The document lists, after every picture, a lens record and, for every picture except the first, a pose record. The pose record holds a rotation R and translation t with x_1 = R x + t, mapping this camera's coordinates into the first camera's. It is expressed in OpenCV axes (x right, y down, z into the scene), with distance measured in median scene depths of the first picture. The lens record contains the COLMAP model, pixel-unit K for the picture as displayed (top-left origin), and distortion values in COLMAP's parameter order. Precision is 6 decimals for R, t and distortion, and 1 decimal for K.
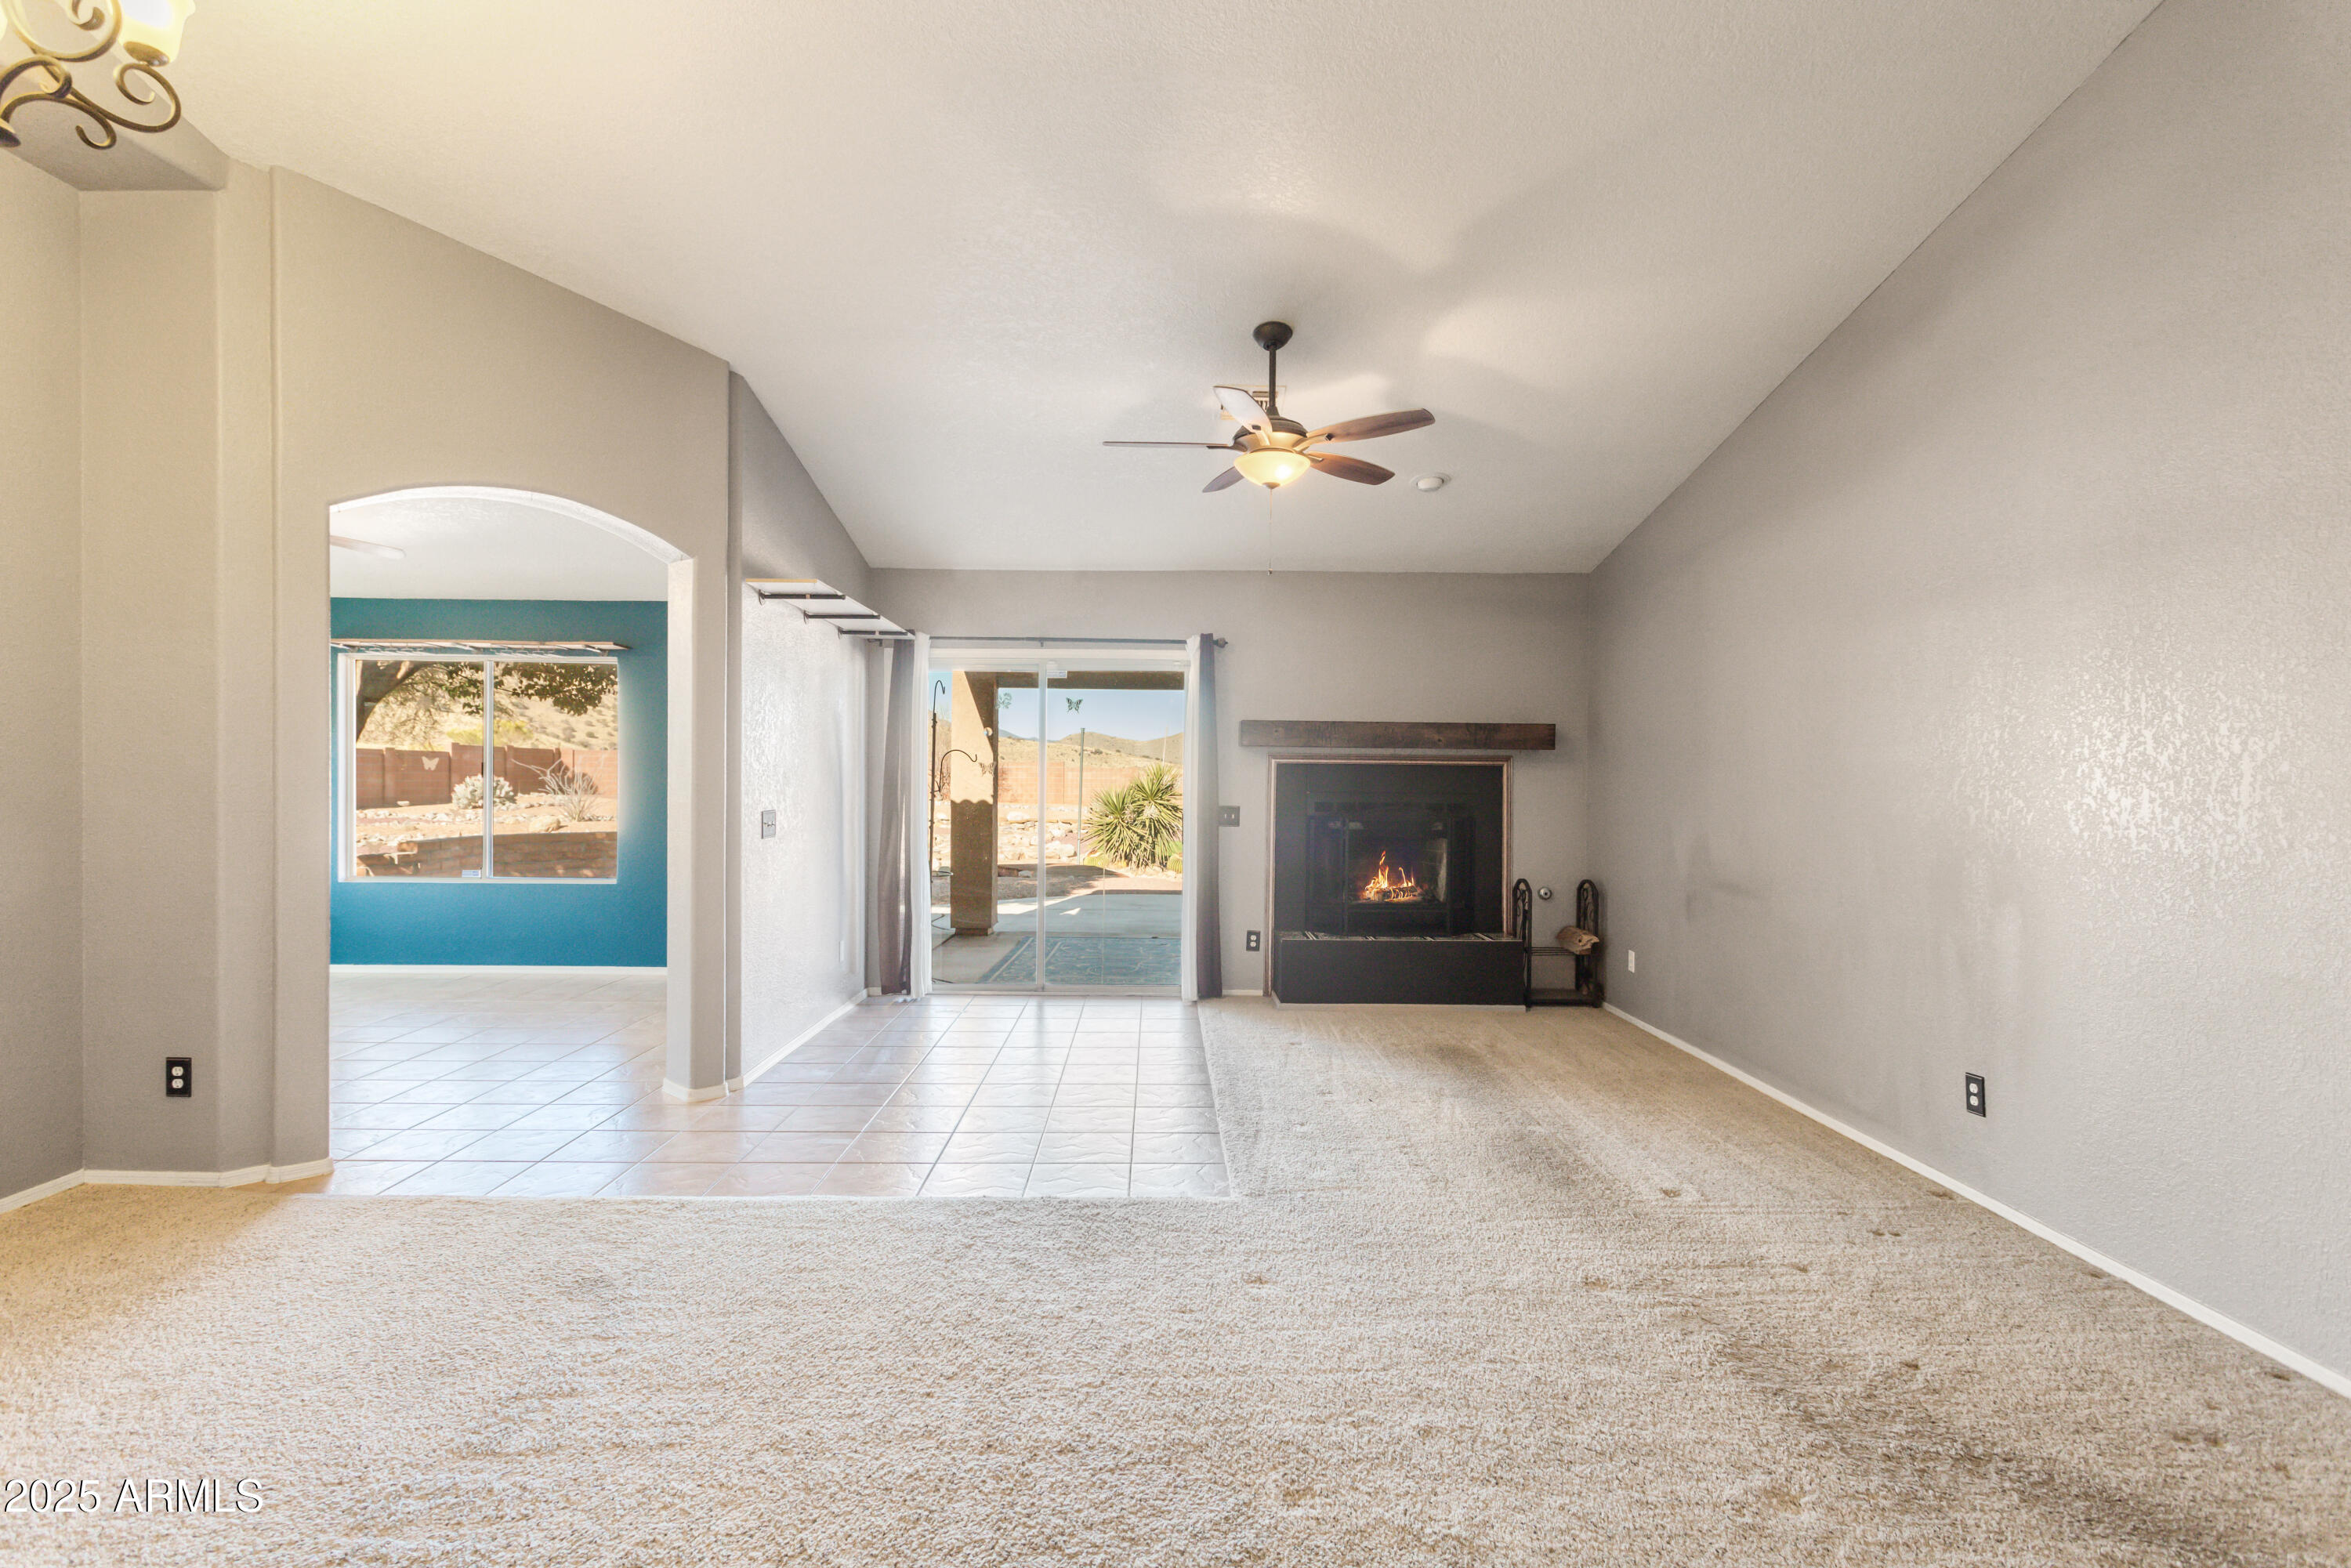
lens RADIAL K [[1146.0, 0, 1157.6], [0, 1146.0, 786.0], [0, 0, 1]] dist [0.005608, 0.002398]
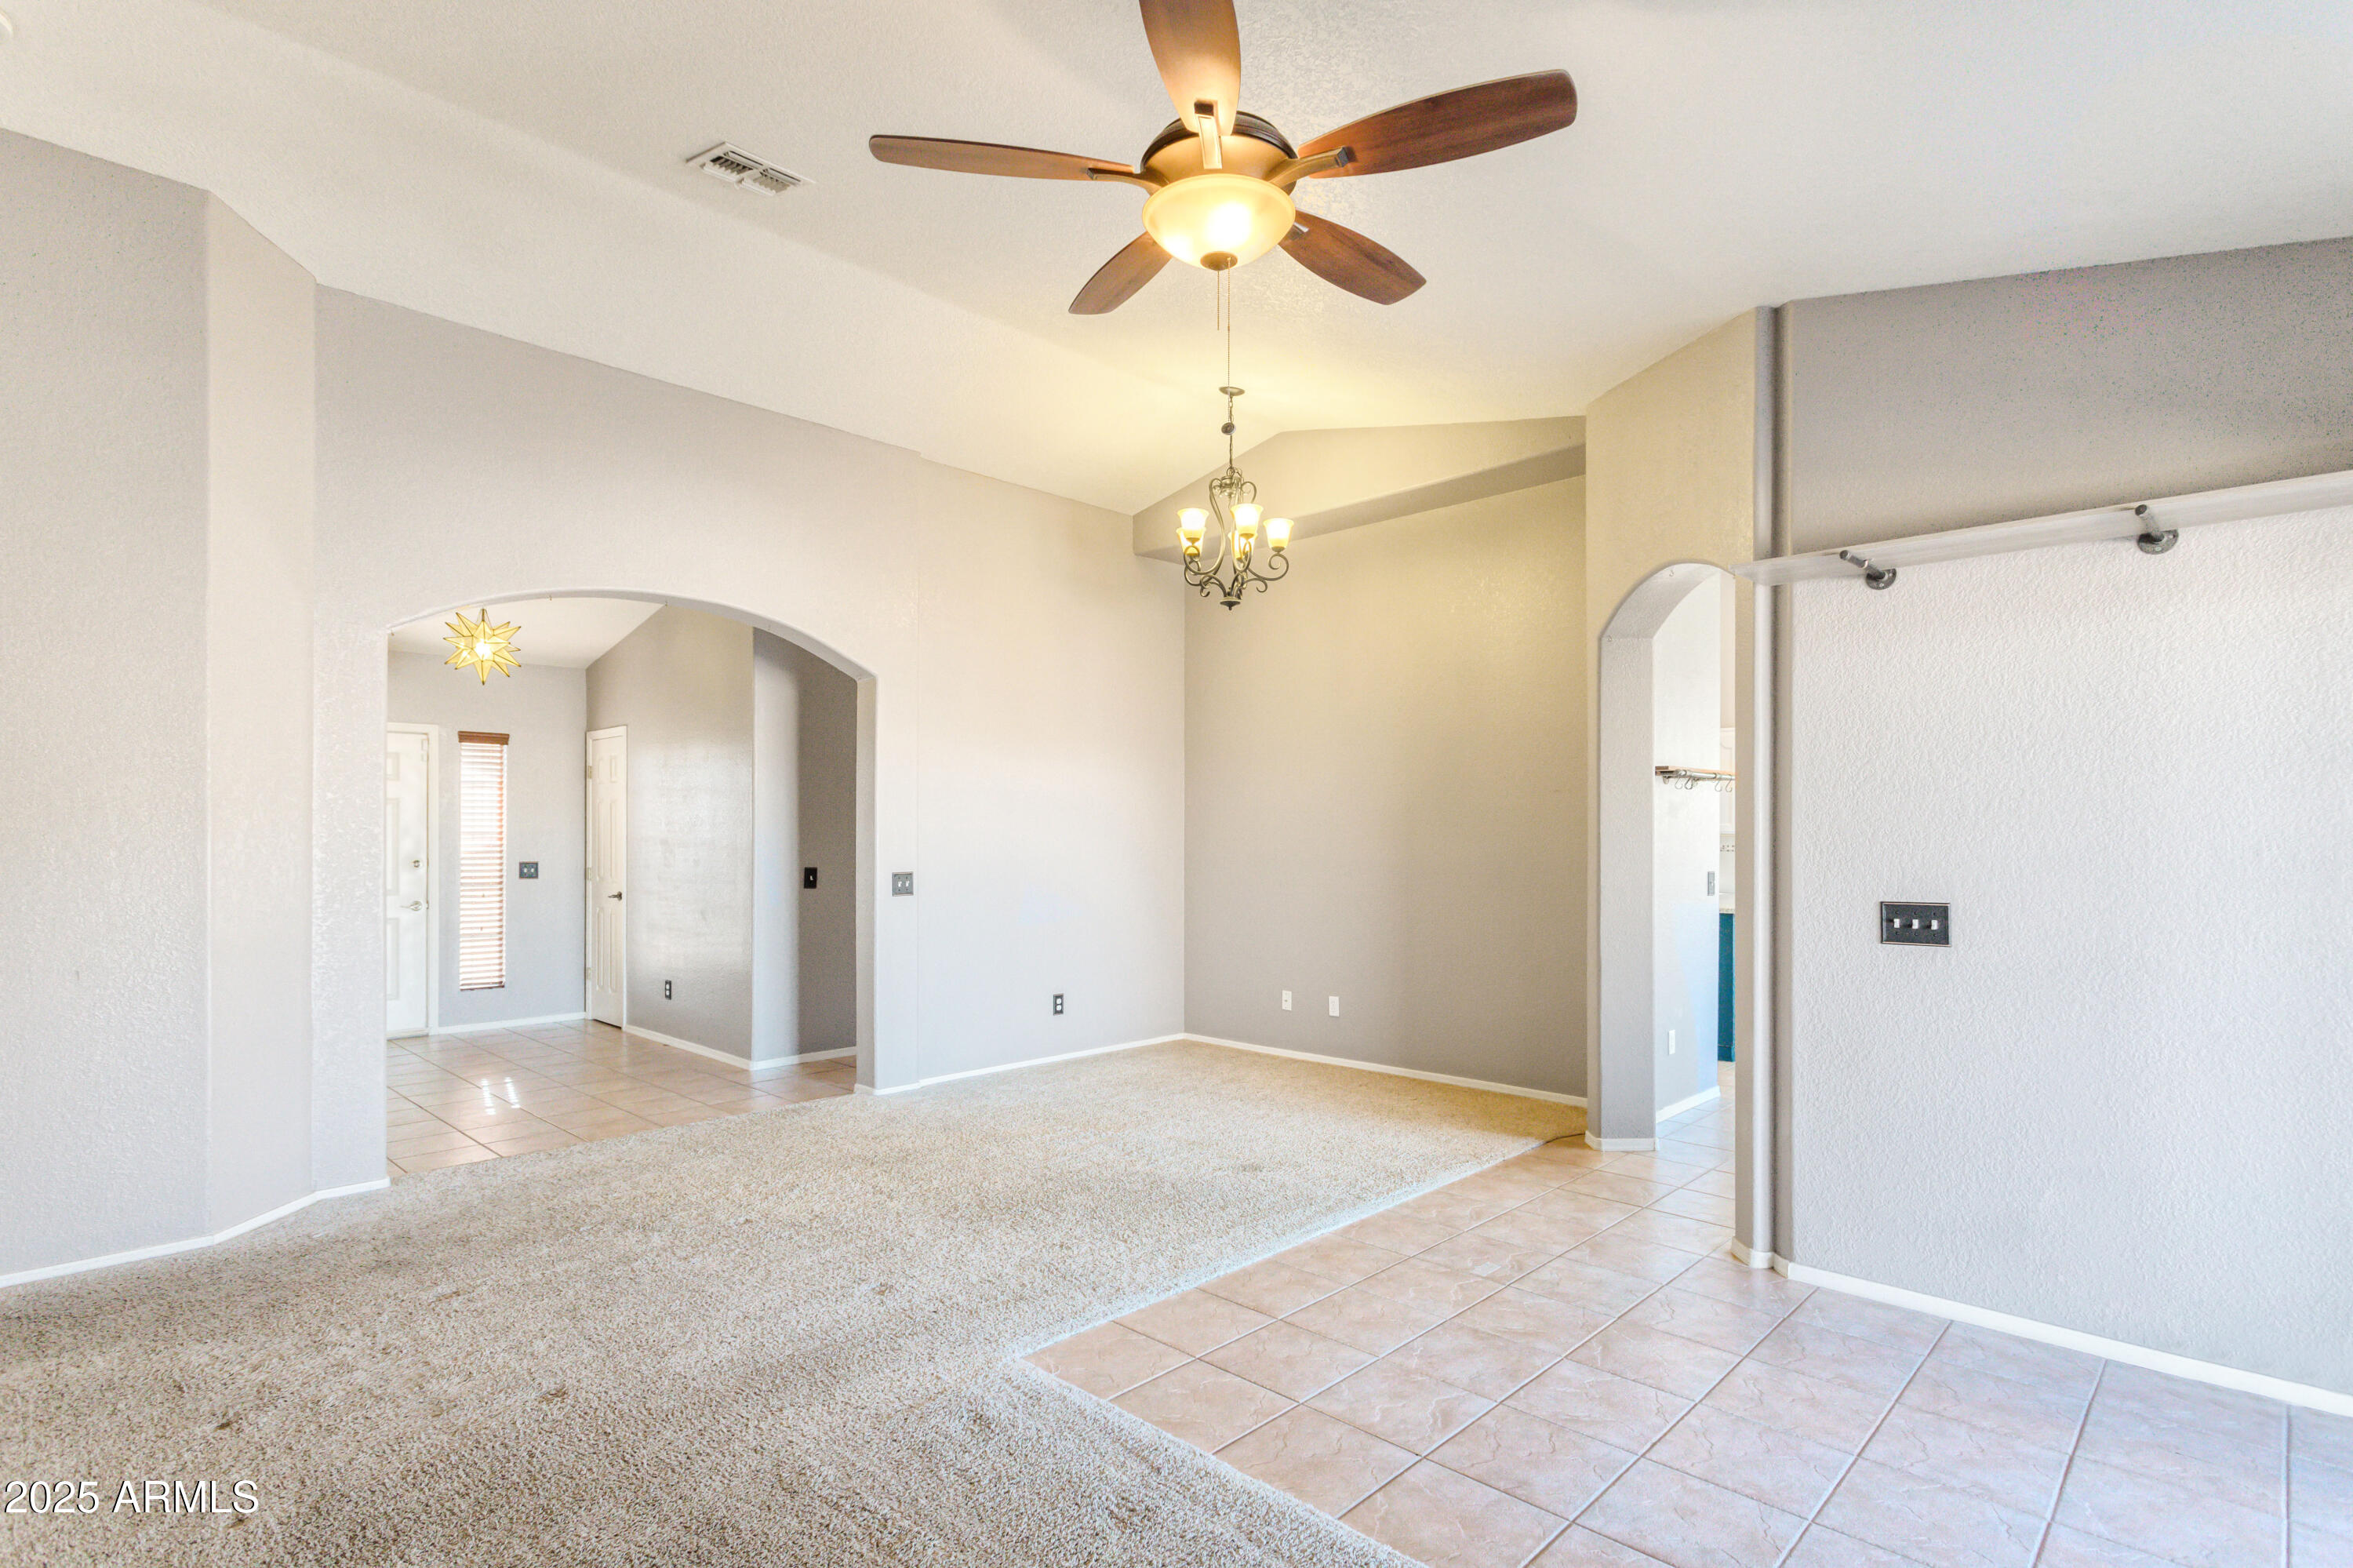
lens RADIAL K [[1147.1, 0, 1173.9], [0, 1147.1, 829.9], [0, 0, 1]] dist [0.005608, 0.002398]
pose [[-0.696814, -0.011194, -0.717164, 0.312712], [-0.012846, 0.999913, -0.003125, -0.008820], [0.717136, 0.007035, -0.696897, 0.890271]]
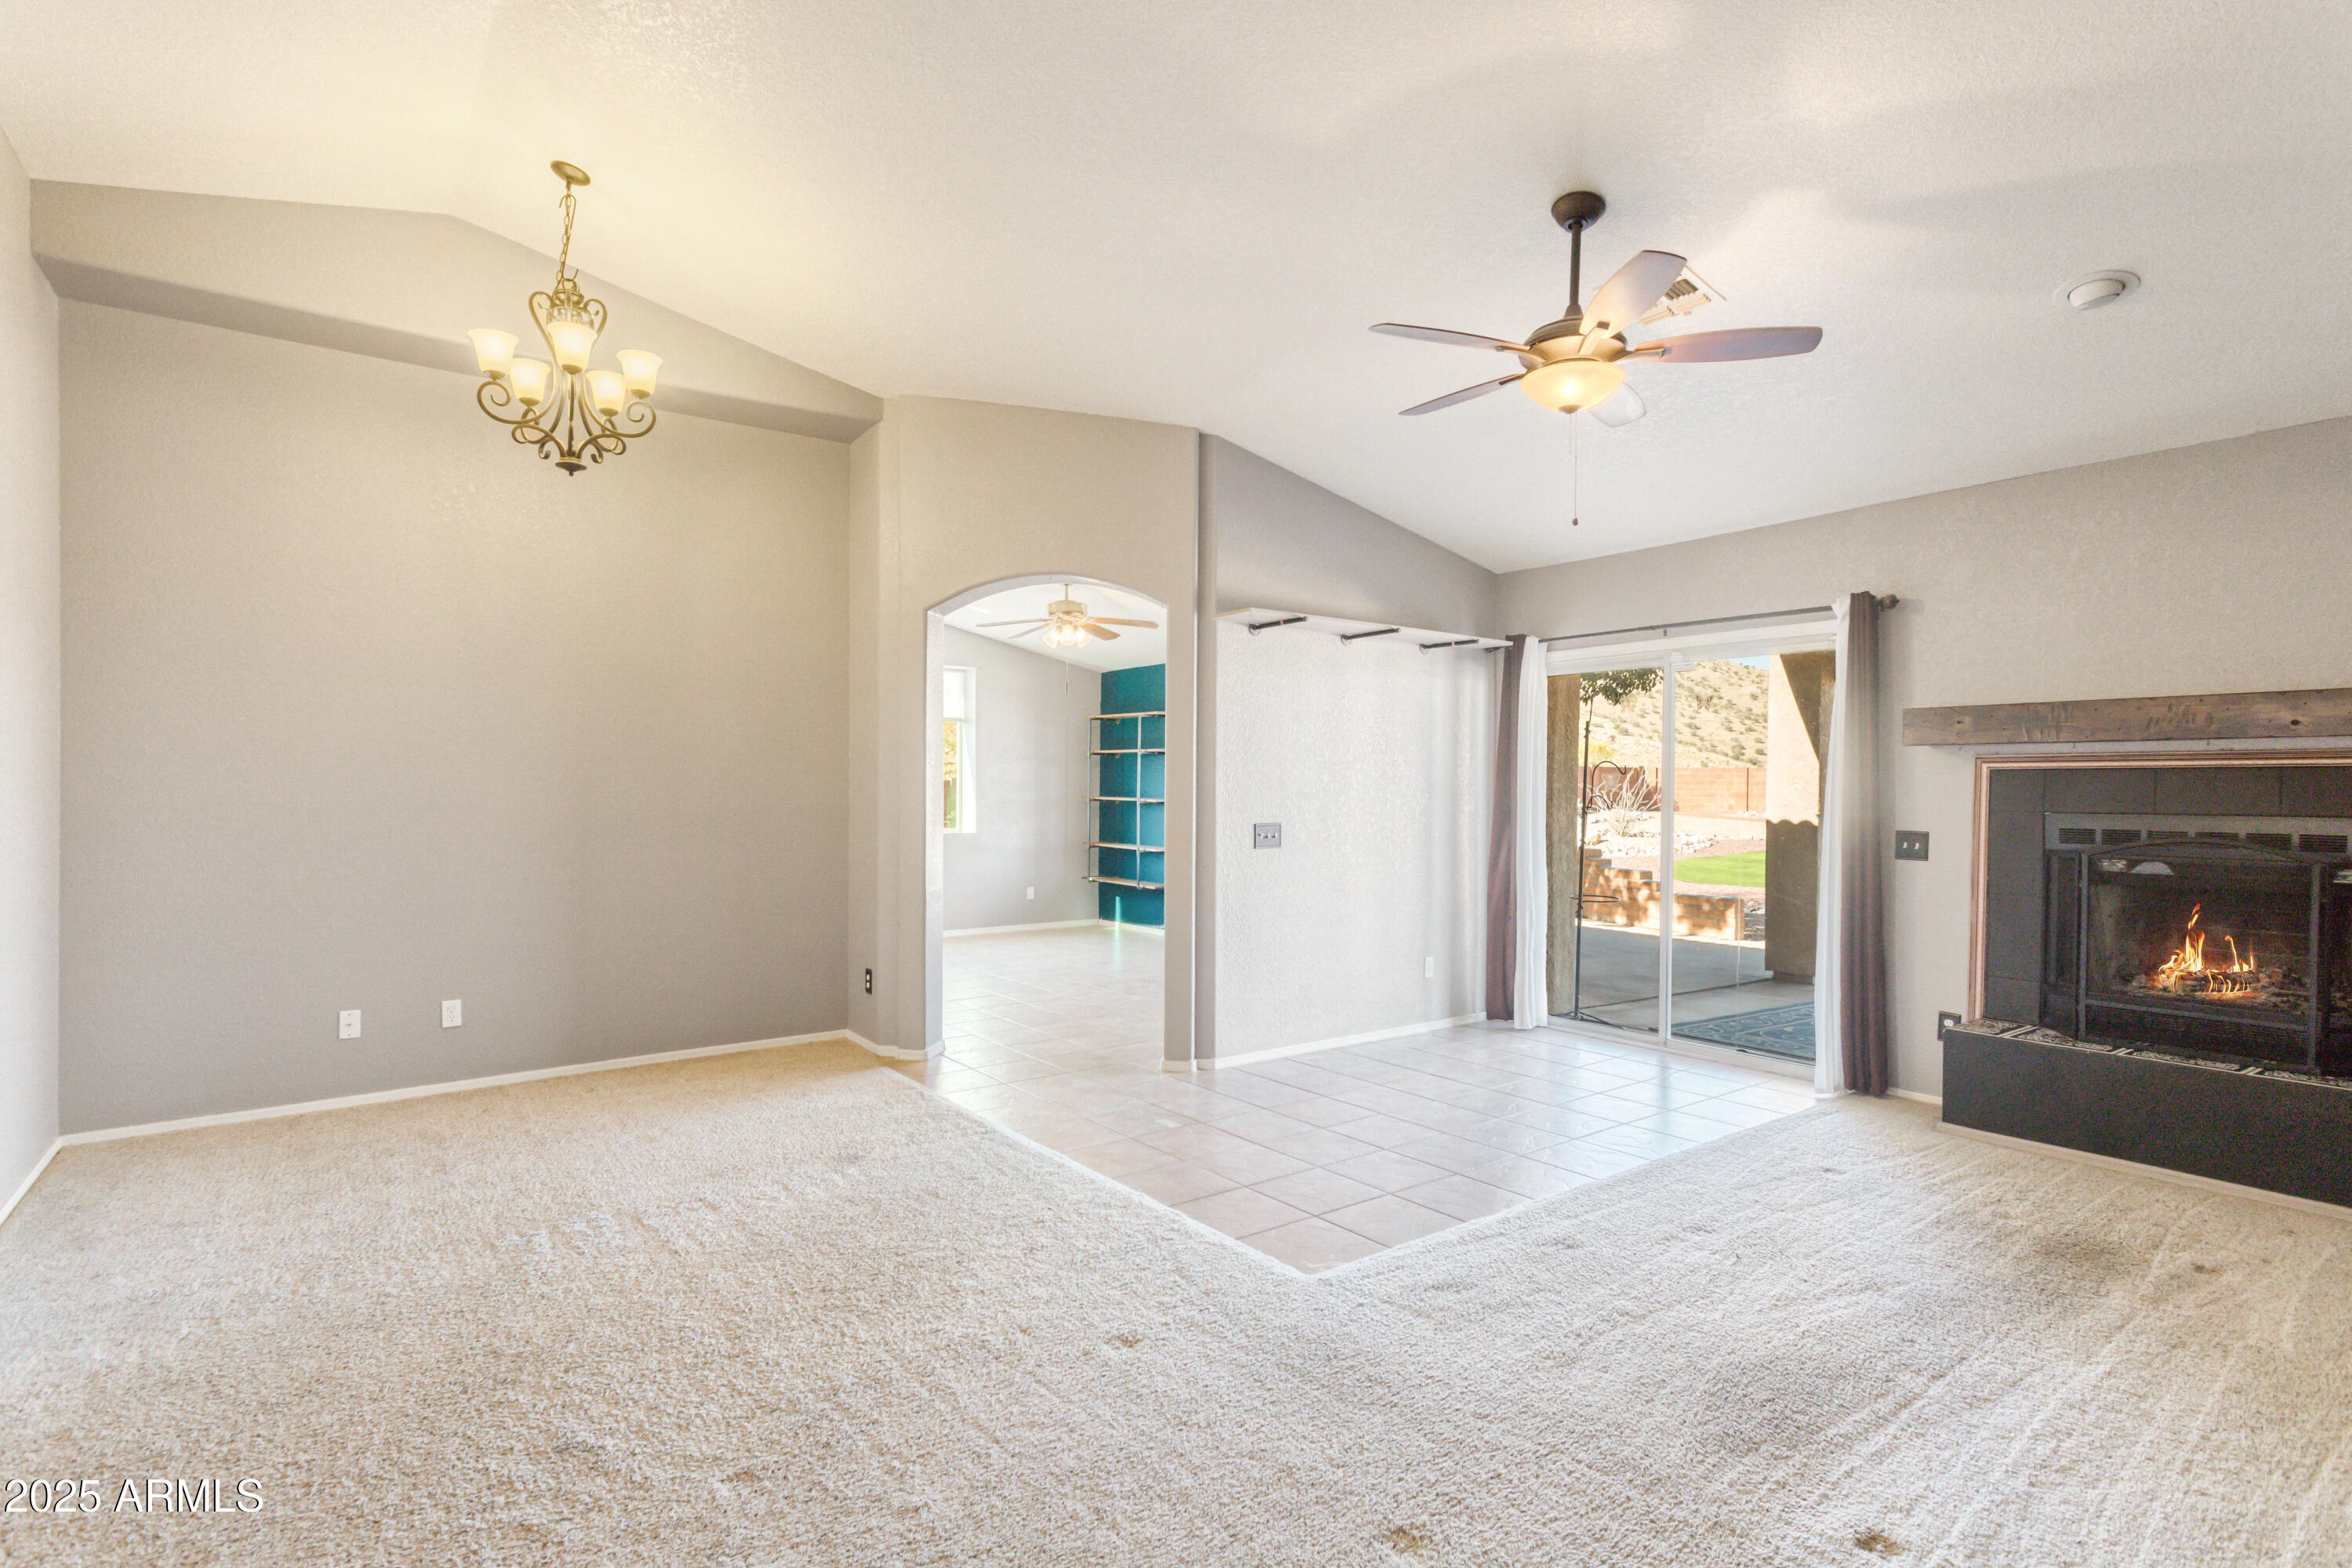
lens RADIAL K [[1146.5, 0, 1180.3], [0, 1146.5, 817.4], [0, 0, 1]] dist [0.005608, 0.002398]
pose [[0.594671, 0.013385, -0.803858, 0.375713], [-0.003724, 0.999897, 0.013894, 0.000903], [0.803961, -0.005268, 0.594659, 0.221524]]
